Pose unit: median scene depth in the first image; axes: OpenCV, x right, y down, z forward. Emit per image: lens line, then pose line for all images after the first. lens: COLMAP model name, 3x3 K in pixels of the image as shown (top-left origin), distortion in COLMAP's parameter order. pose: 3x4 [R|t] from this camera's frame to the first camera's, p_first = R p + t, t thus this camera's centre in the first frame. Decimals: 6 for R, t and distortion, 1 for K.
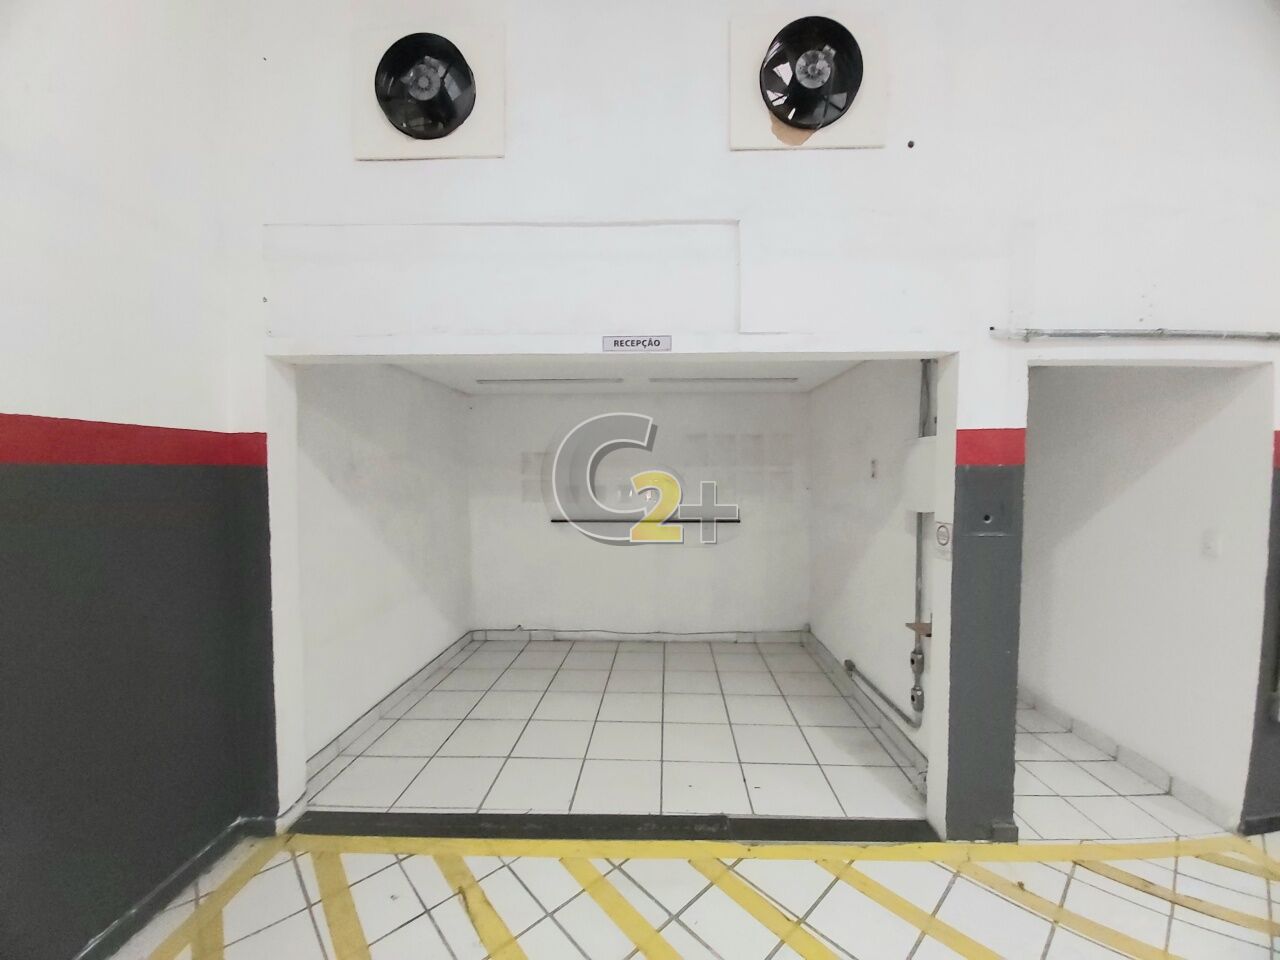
lens RADIAL K [[505.4, 0, 640.0], [0, 505.4, 480.0], [0, 0, 1]] dist [0.019565, -0.016770]
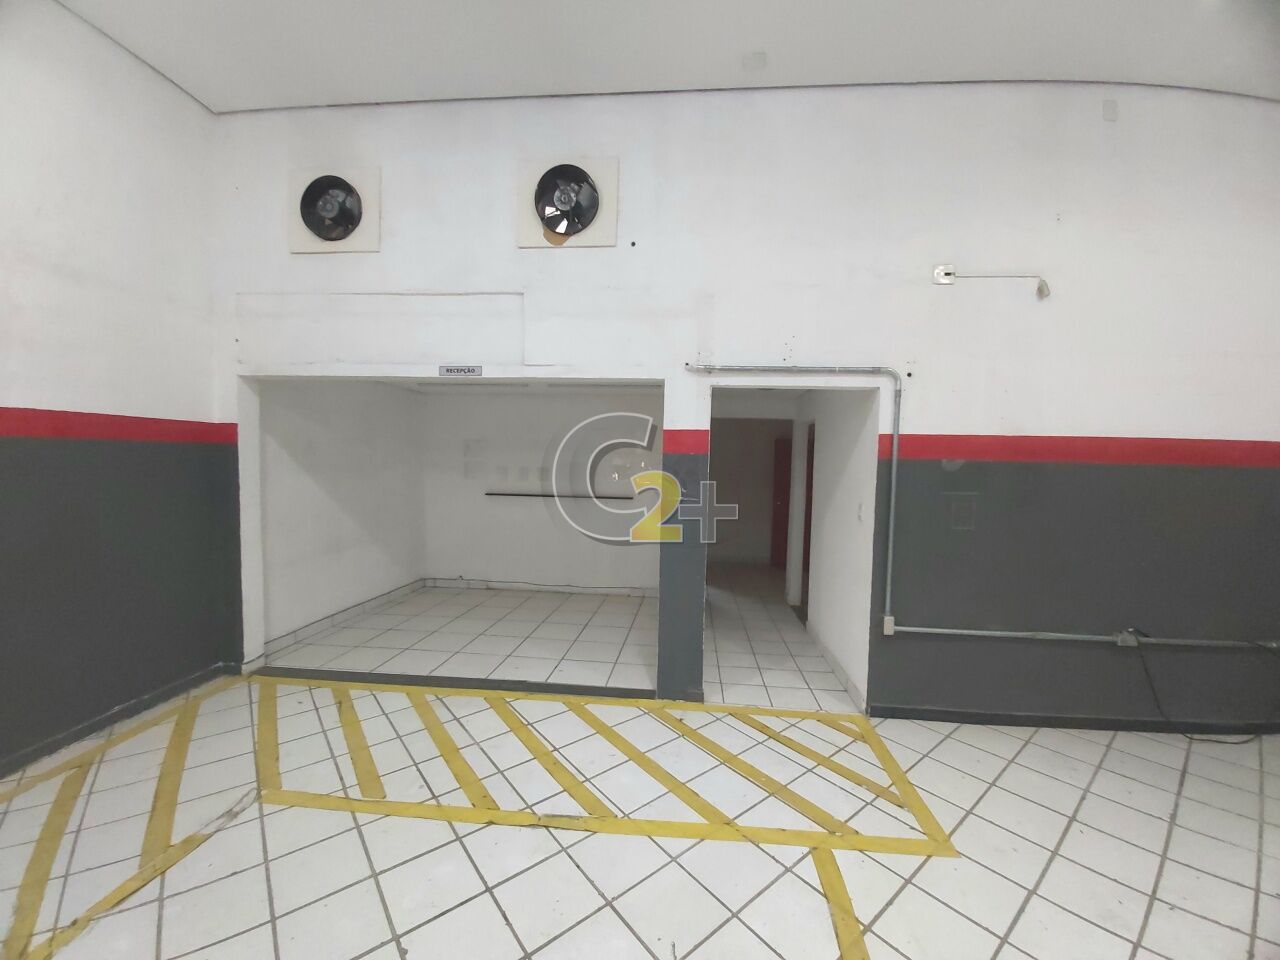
lens RADIAL K [[505.4, 0, 640.0], [0, 505.4, 480.0], [0, 0, 1]] dist [0.019565, -0.016770]
pose [[0.997445, 0.026554, -0.066313, 0.648305], [-0.025299, 0.999486, 0.019706, 0.022766], [0.066802, -0.017978, 0.997604, -0.523518]]
